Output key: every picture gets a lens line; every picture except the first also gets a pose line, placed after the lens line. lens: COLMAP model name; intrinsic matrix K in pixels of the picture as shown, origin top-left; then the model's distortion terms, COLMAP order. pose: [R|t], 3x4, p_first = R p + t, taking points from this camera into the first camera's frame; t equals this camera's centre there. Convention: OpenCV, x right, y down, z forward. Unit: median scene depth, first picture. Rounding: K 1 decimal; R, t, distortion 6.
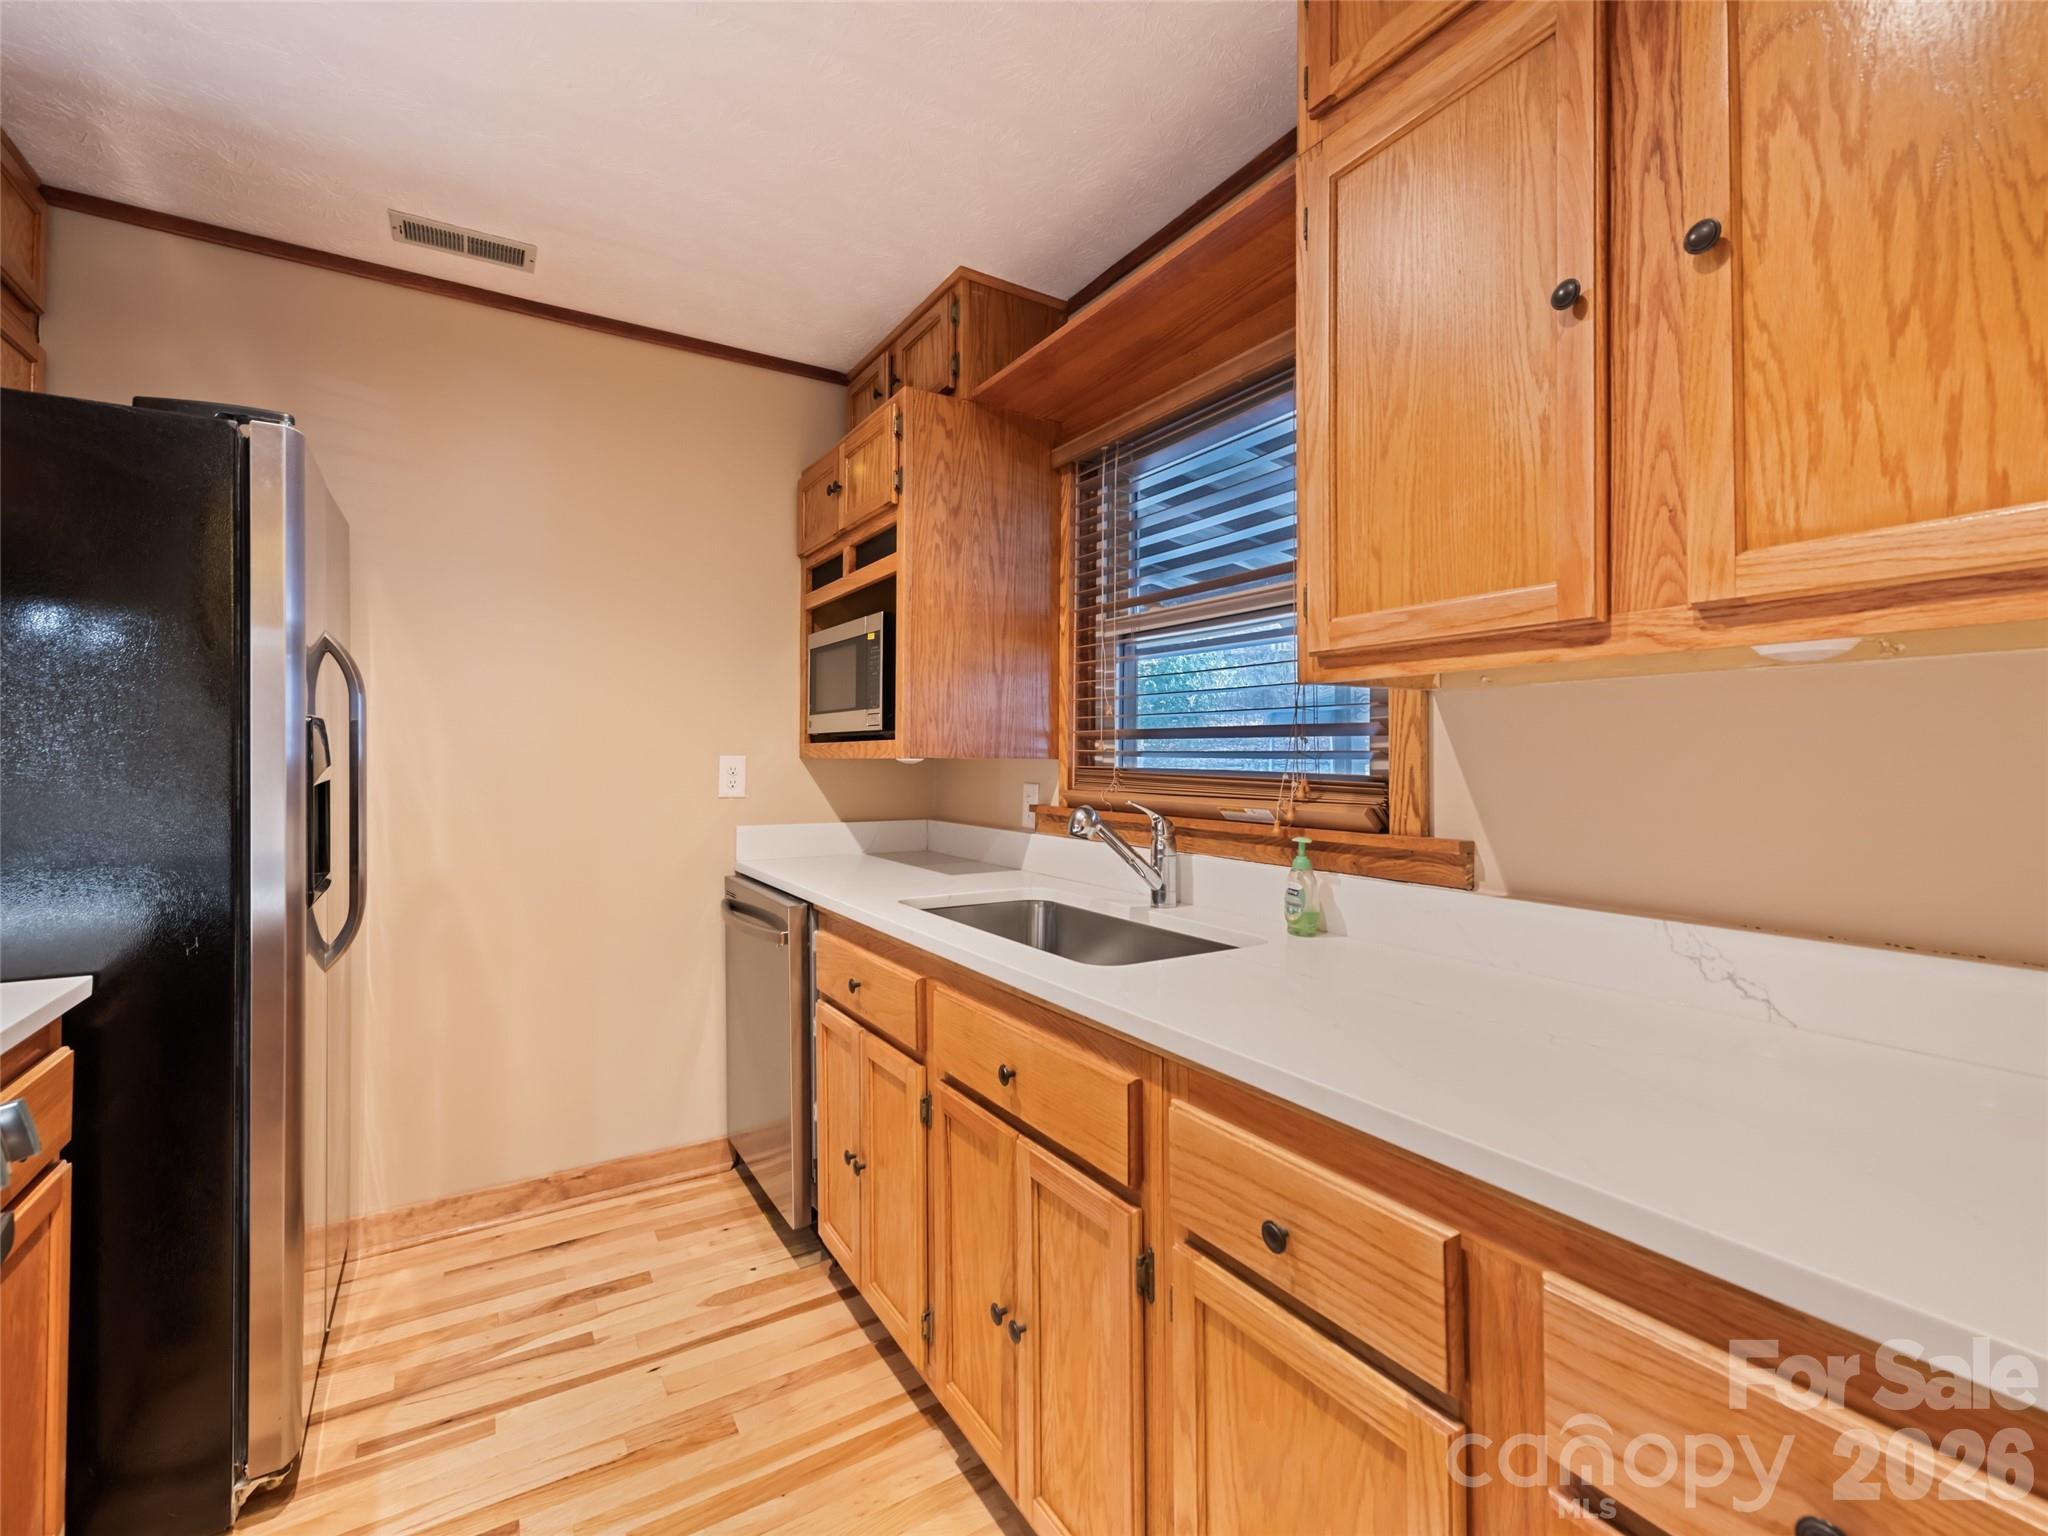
lens RADIAL K [[916.4, 0, 1002.4], [0, 916.4, 745.8], [0, 0, 1]] dist [0.017071, -0.005922]
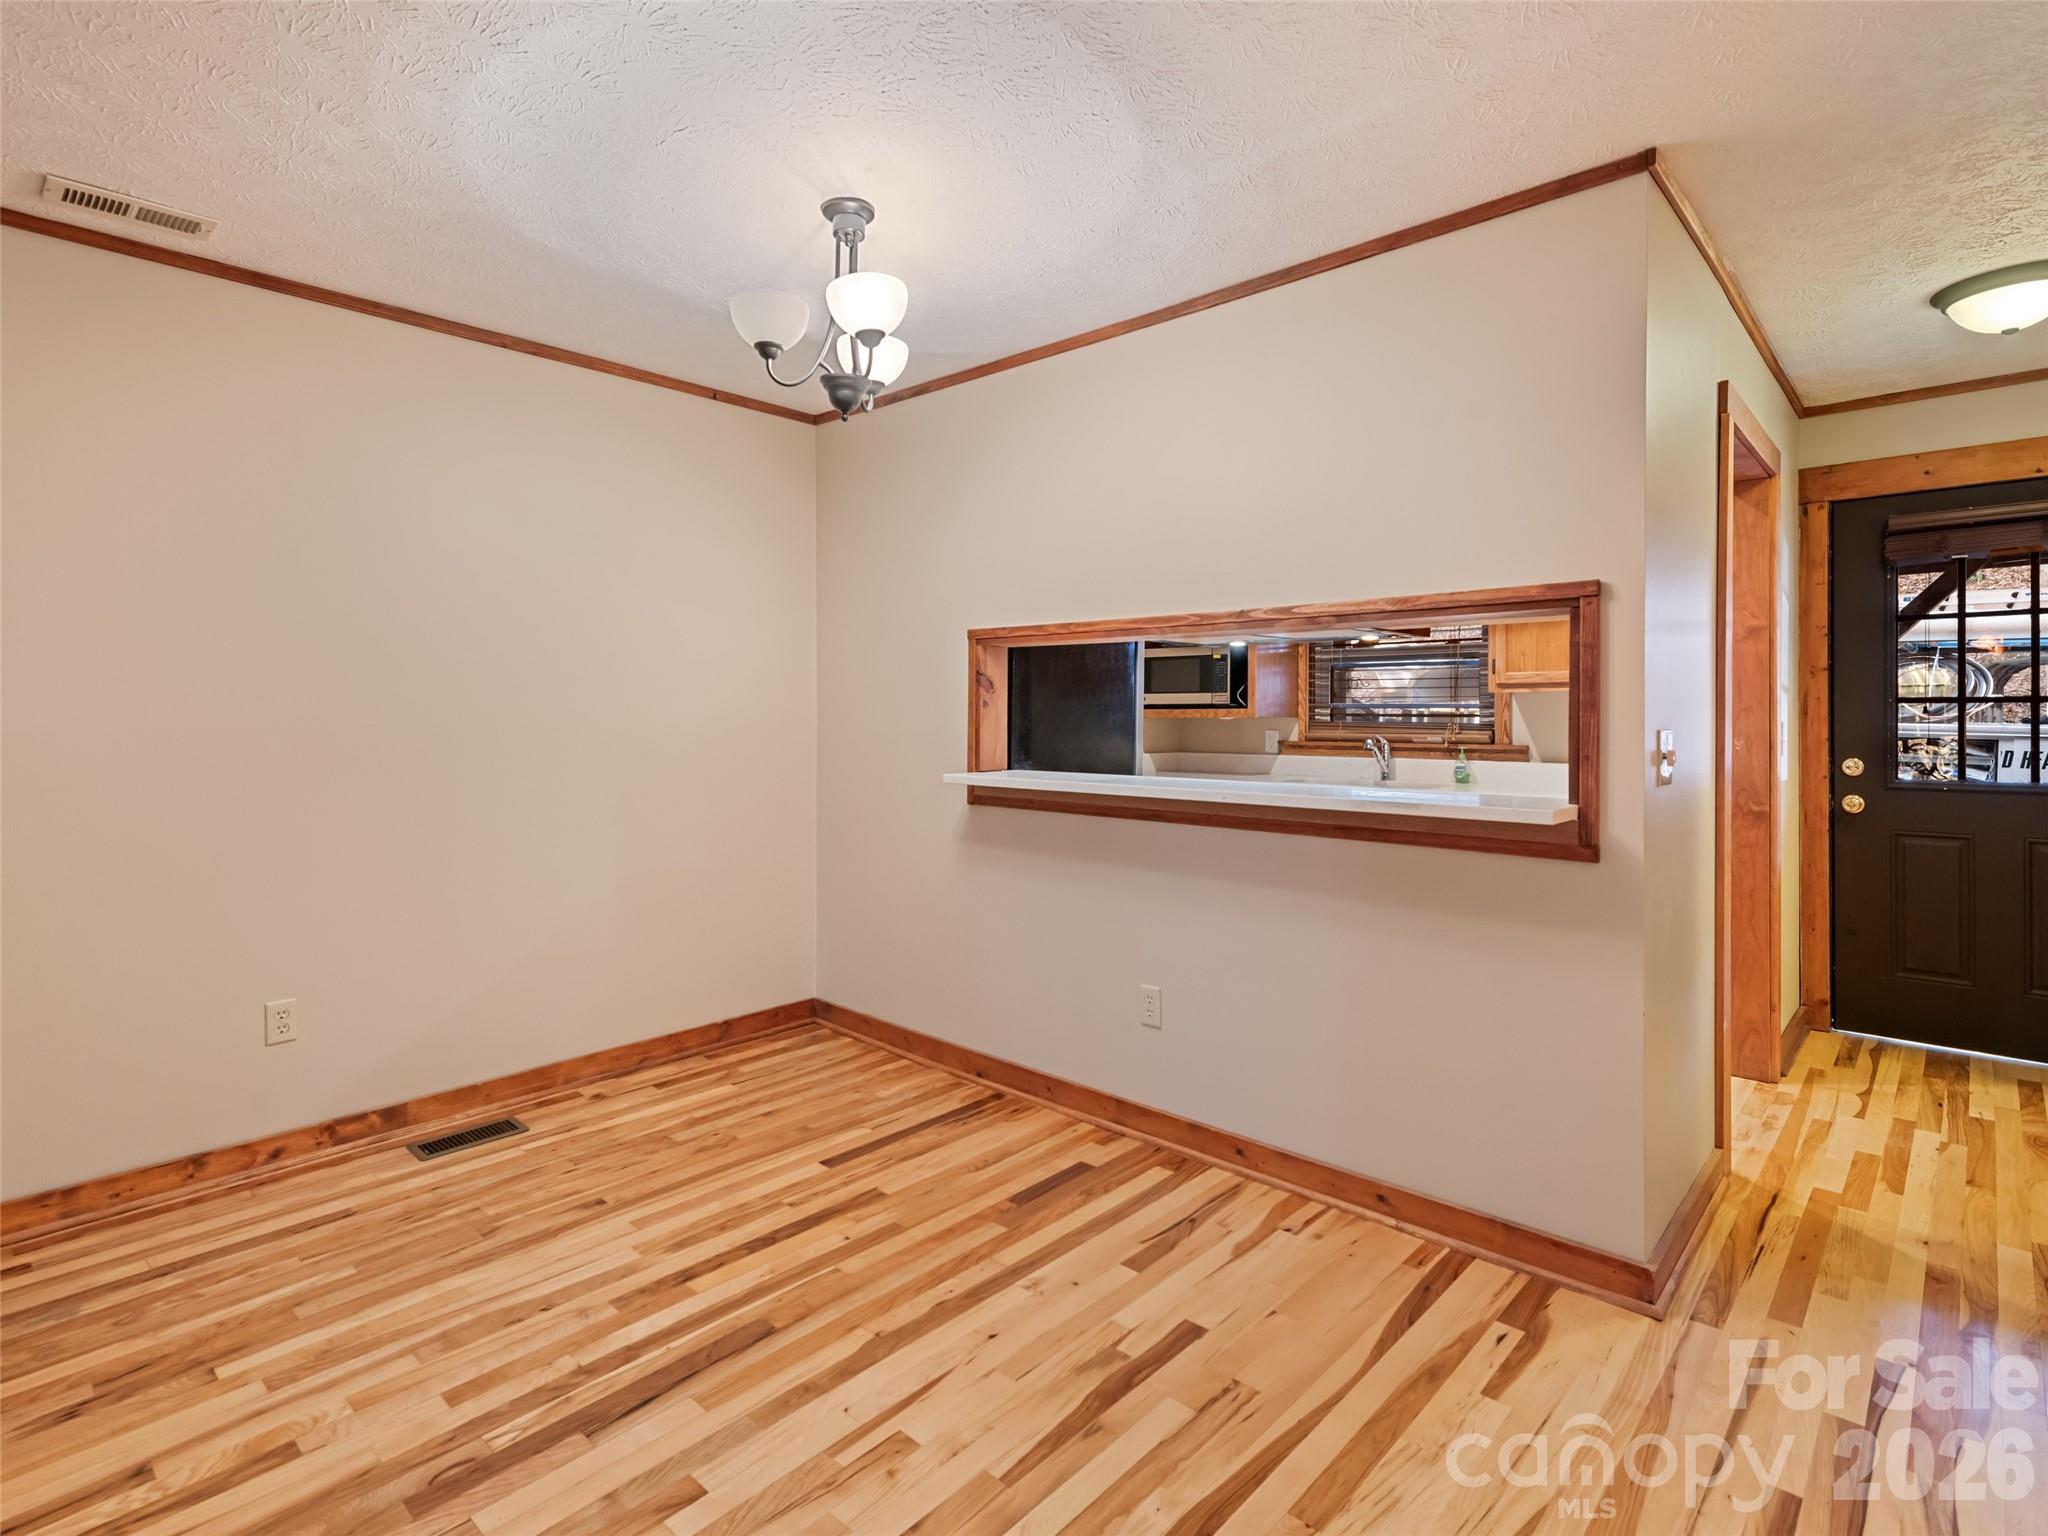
lens RADIAL K [[1026.7, 0, 1021.5], [0, 1026.7, 718.3], [0, 0, 1]] dist [0.011540, -0.003712]
pose [[0.960775, -0.001962, 0.277321, -1.267330], [-0.002313, 0.999883, 0.015089, -0.018478], [-0.277319, -0.015139, 0.960659, -1.113038]]
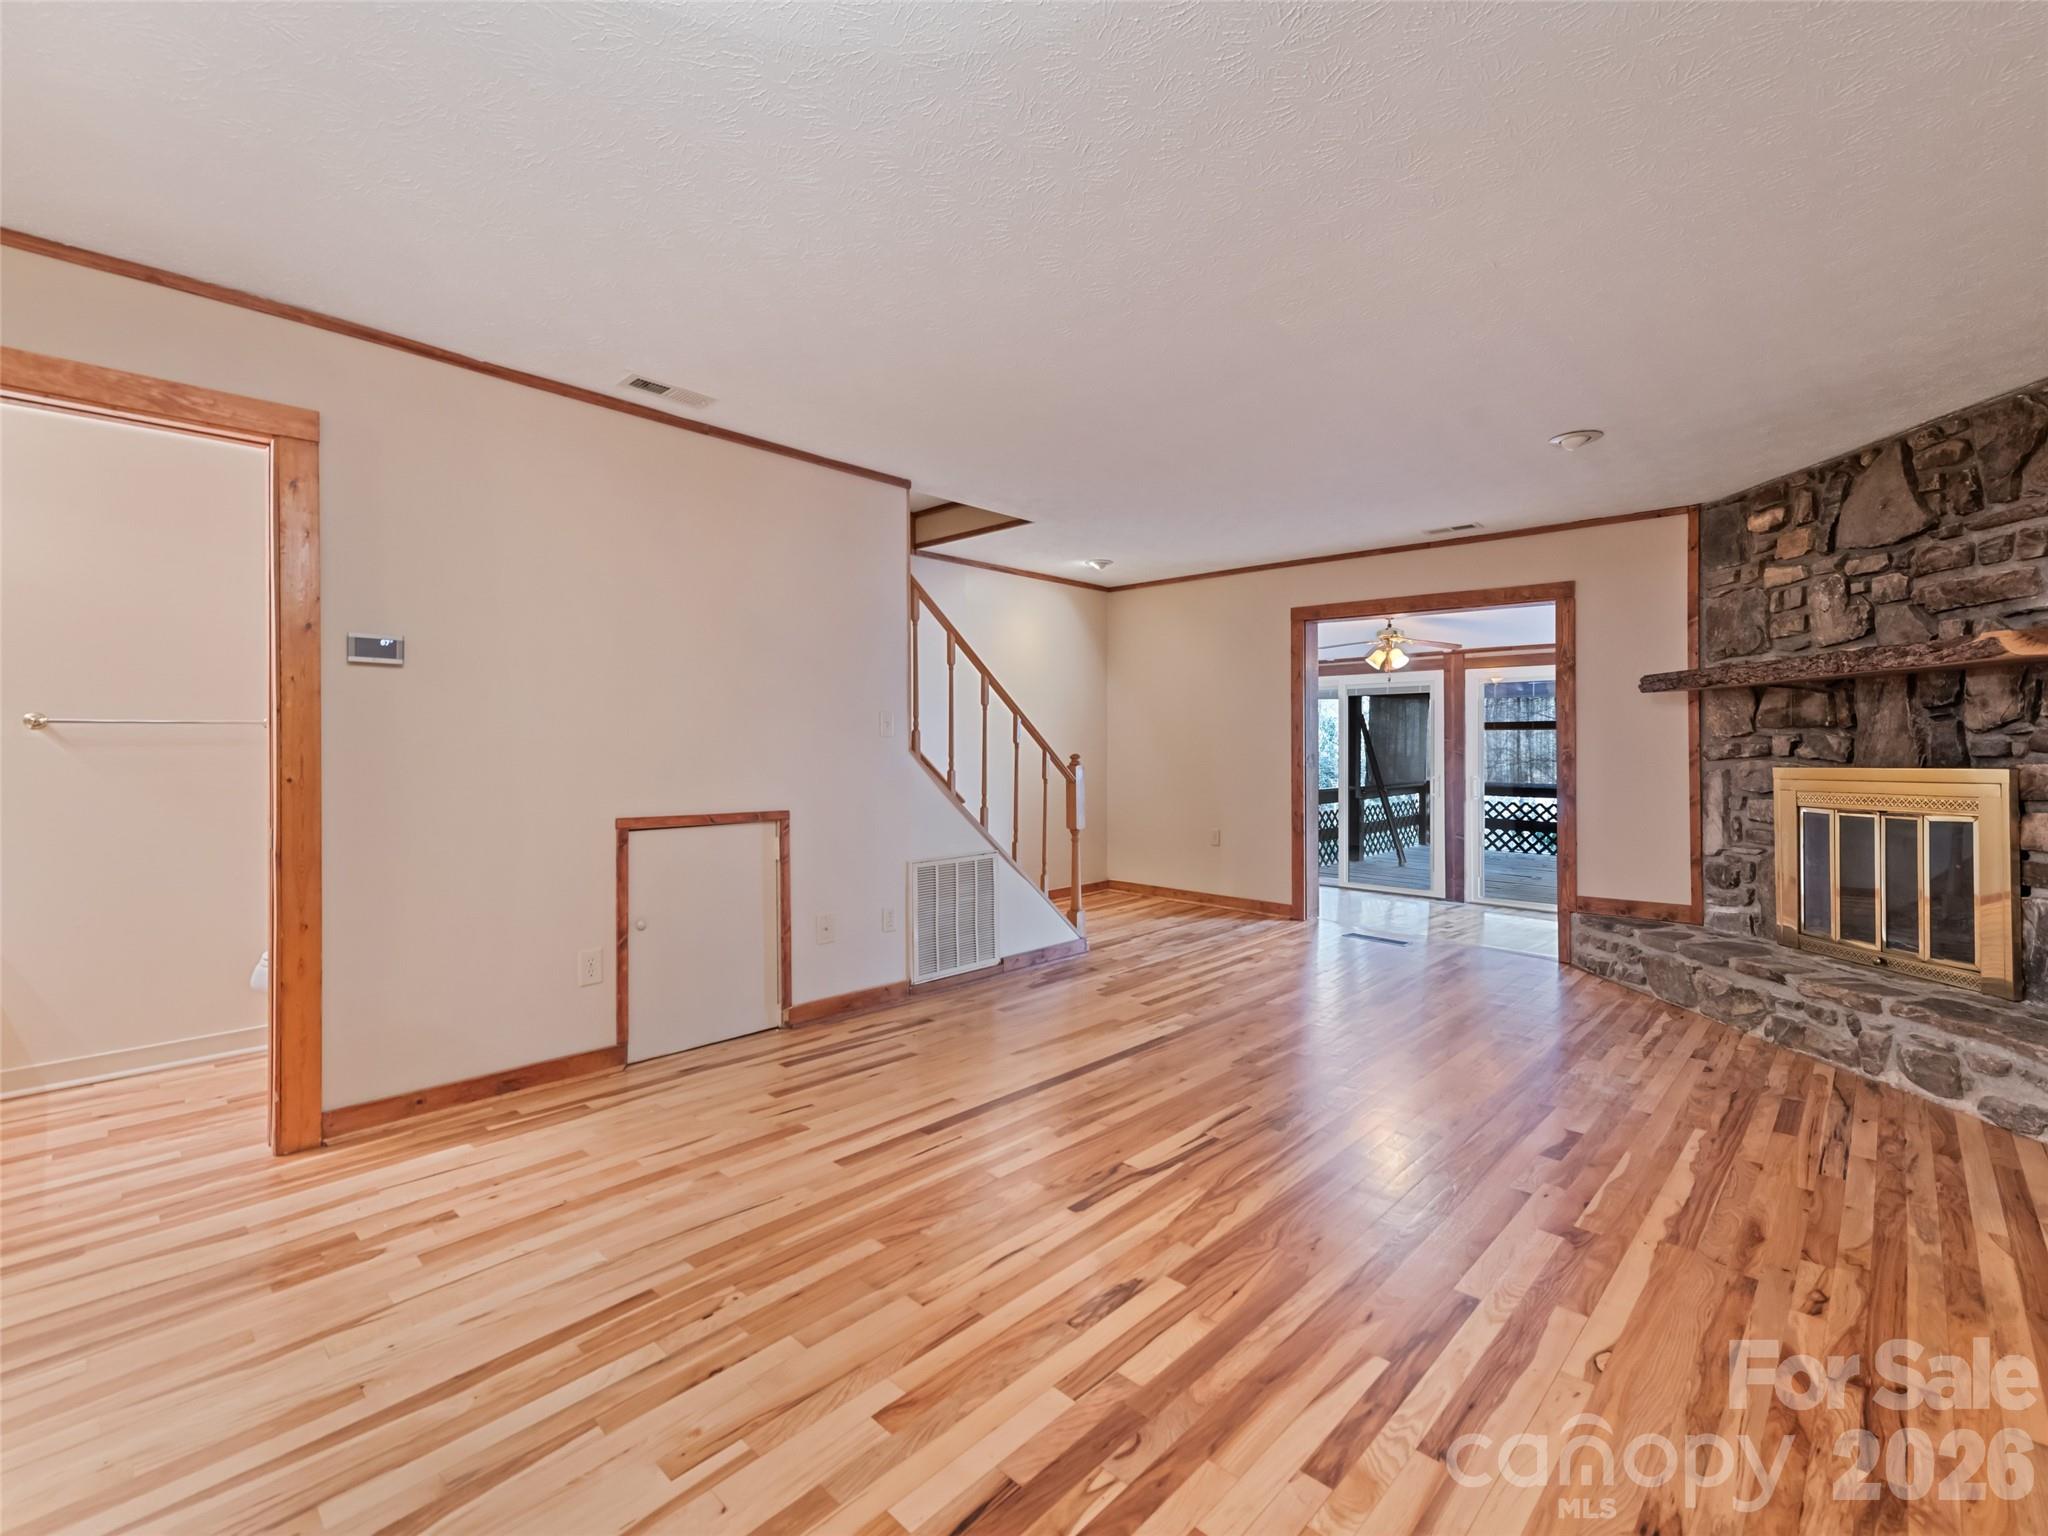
lens RADIAL K [[916.4, 0, 1041.7], [0, 916.4, 751.7], [0, 0, 1]] dist [0.017071, -0.005922]
pose [[-0.962982, 0.002556, -0.269555, -1.213900], [0.005256, 0.999943, -0.009294, 0.037914], [0.269516, -0.010366, -0.962940, 0.402774]]
